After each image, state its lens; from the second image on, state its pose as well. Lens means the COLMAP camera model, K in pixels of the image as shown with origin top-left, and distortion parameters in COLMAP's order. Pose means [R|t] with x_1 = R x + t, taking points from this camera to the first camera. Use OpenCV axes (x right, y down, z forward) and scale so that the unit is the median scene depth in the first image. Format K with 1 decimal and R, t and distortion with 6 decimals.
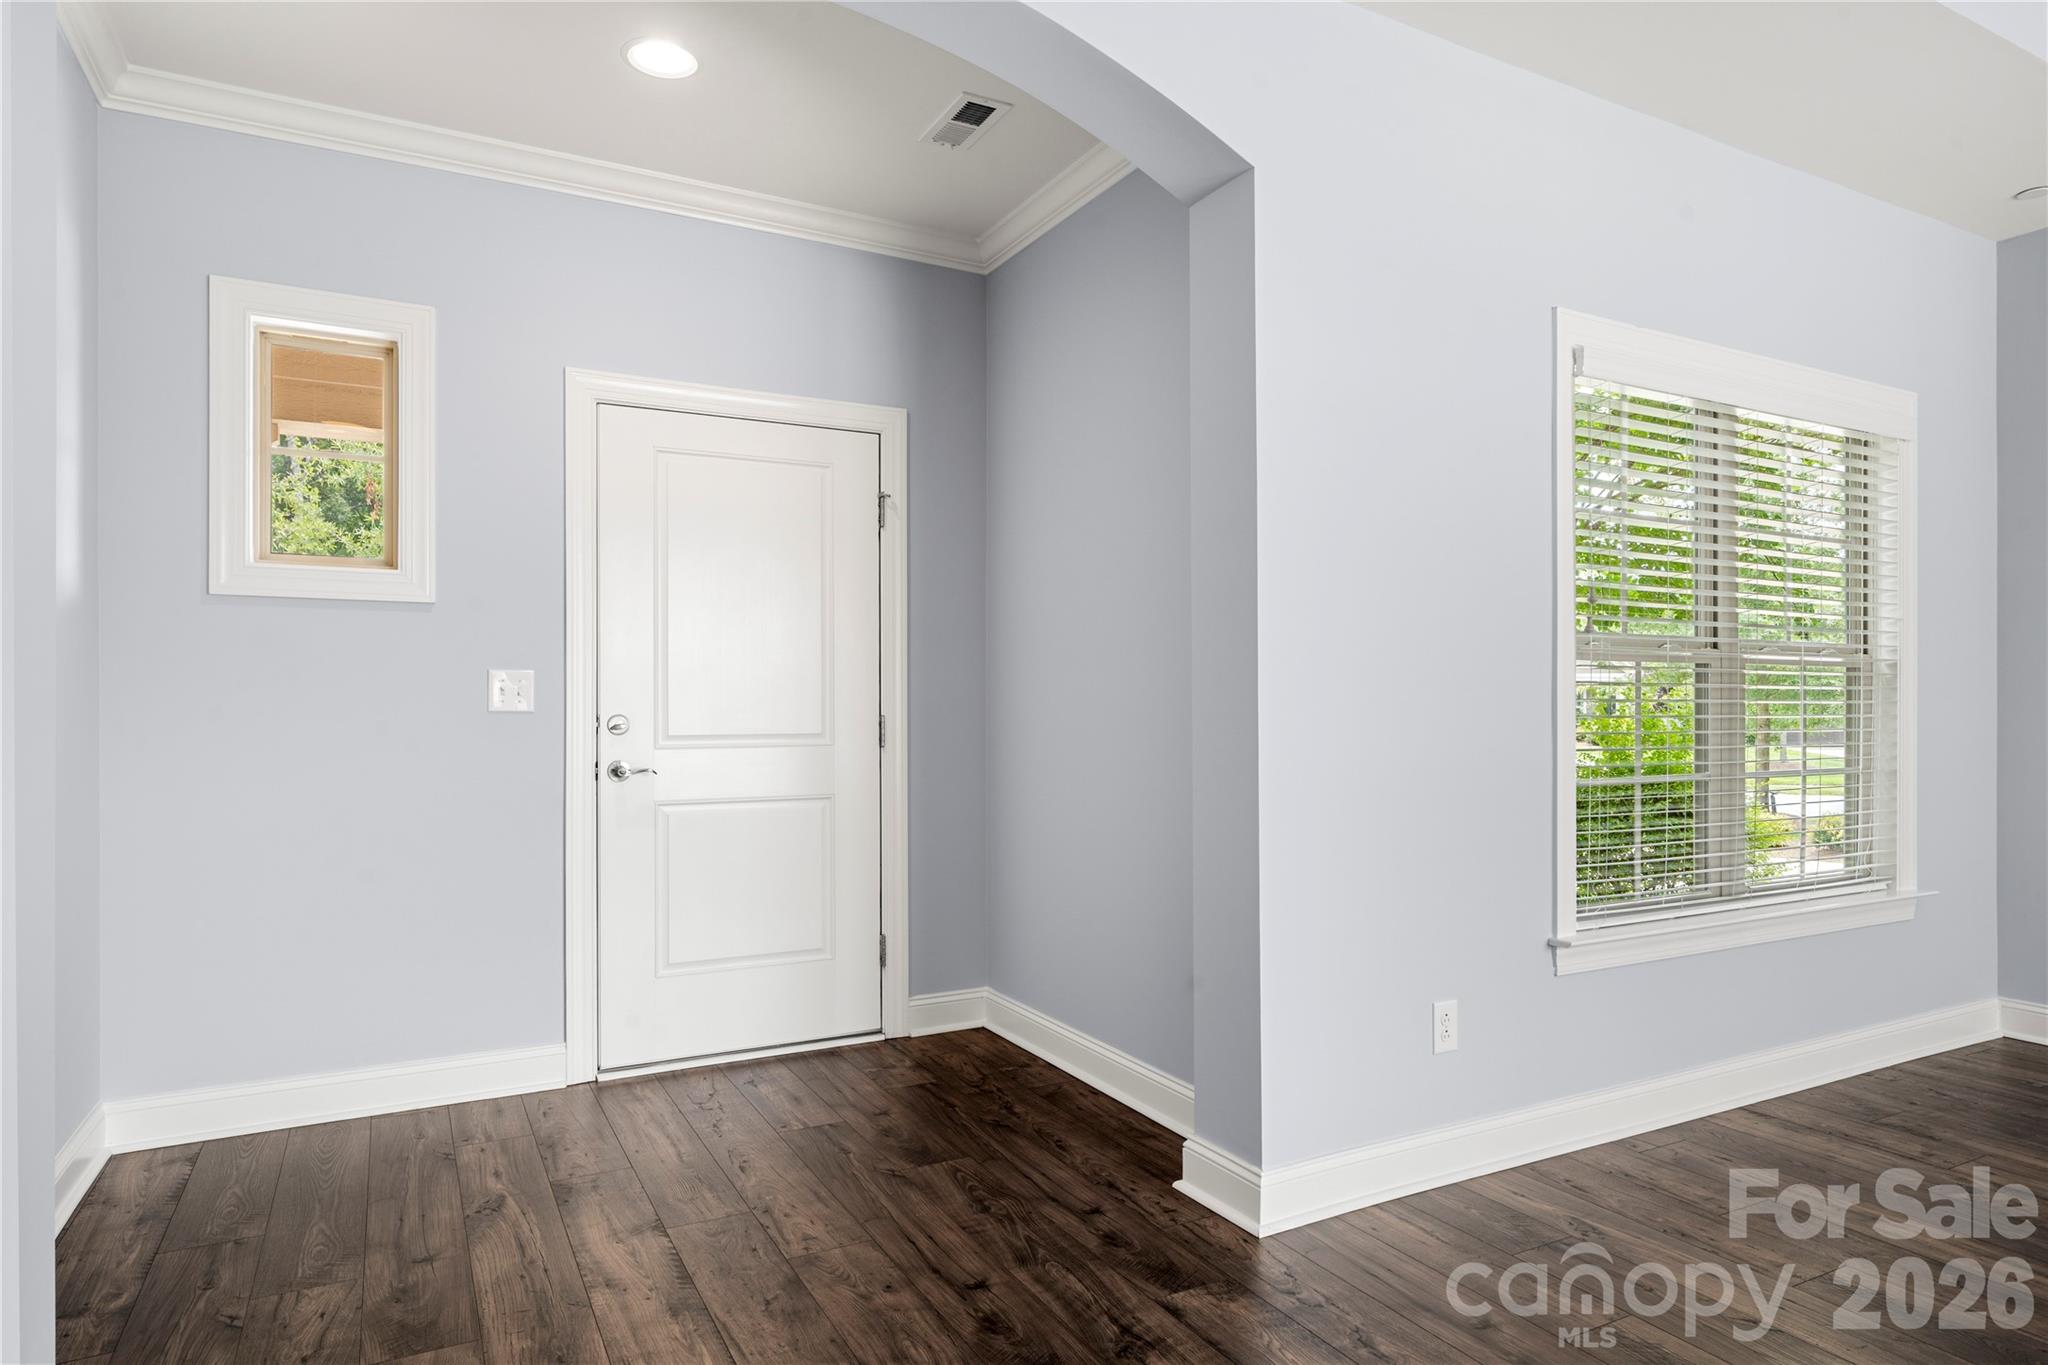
lens RADIAL K [[1167.1, 0, 1022.4], [0, 1167.1, 691.1], [0, 0, 1]] dist [0.009474, 0.003278]
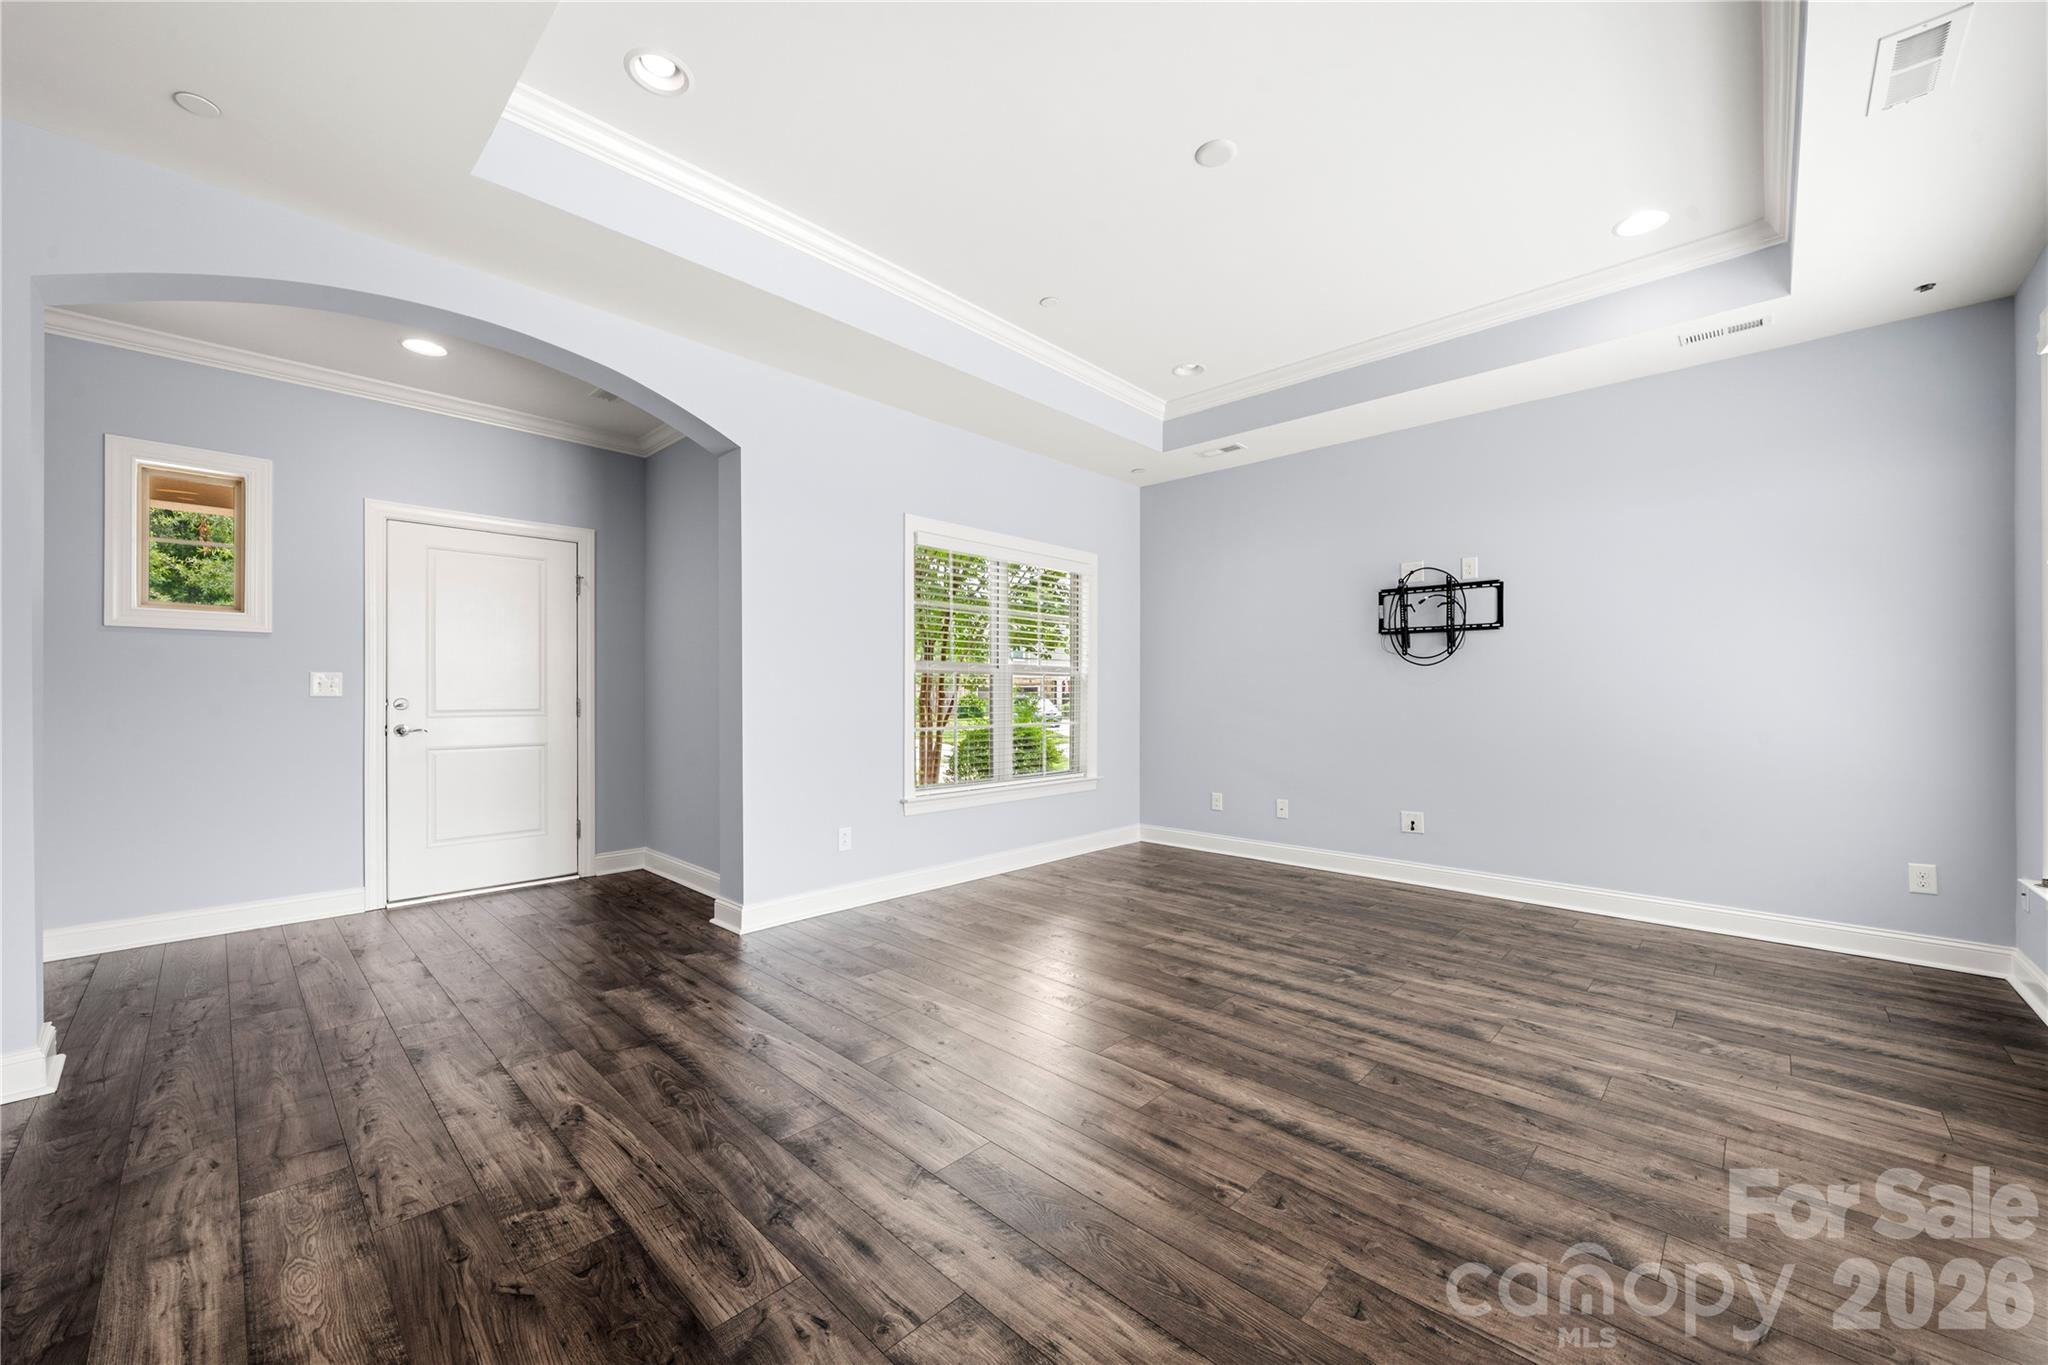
lens RADIAL K [[773.0, 0, 1015.0], [0, 773.0, 689.0], [0, 0, 1]] dist [0.002304, 0.000064]
pose [[0.953194, 0.003446, 0.302341, 0.191751], [-0.004855, 0.999981, 0.003910, -0.003078], [-0.302321, -0.005195, 0.953192, -0.408589]]
